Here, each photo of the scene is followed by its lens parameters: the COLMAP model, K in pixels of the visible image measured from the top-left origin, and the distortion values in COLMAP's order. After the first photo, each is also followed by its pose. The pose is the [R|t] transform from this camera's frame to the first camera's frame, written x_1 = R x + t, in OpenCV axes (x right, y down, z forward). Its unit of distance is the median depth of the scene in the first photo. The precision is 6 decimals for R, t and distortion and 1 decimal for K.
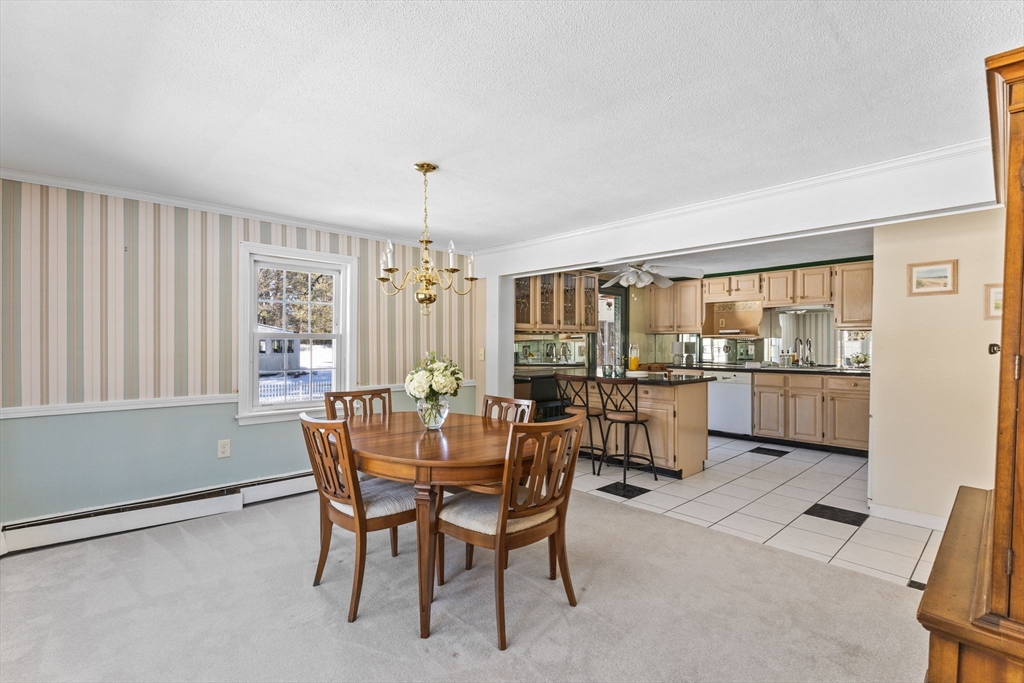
lens RADIAL K [[469.1, 0, 512.9], [0, 469.1, 344.5], [0, 0, 1]] dist [0.010319, -0.002228]
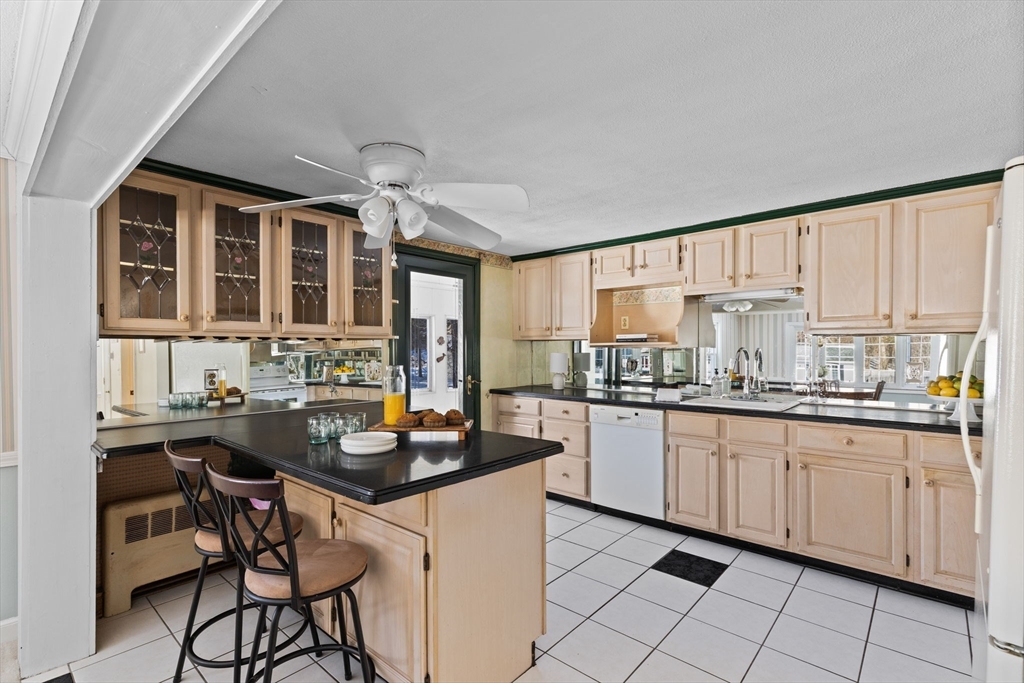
lens RADIAL K [[469.1, 0, 512.8], [0, 469.1, 350.0], [0, 0, 1]] dist [0.010319, -0.002228]
pose [[0.995555, -0.002675, 0.094141, 0.274820], [0.002541, 0.999996, 0.001545, -0.013268], [-0.094145, -0.001299, 0.995558, 0.457046]]
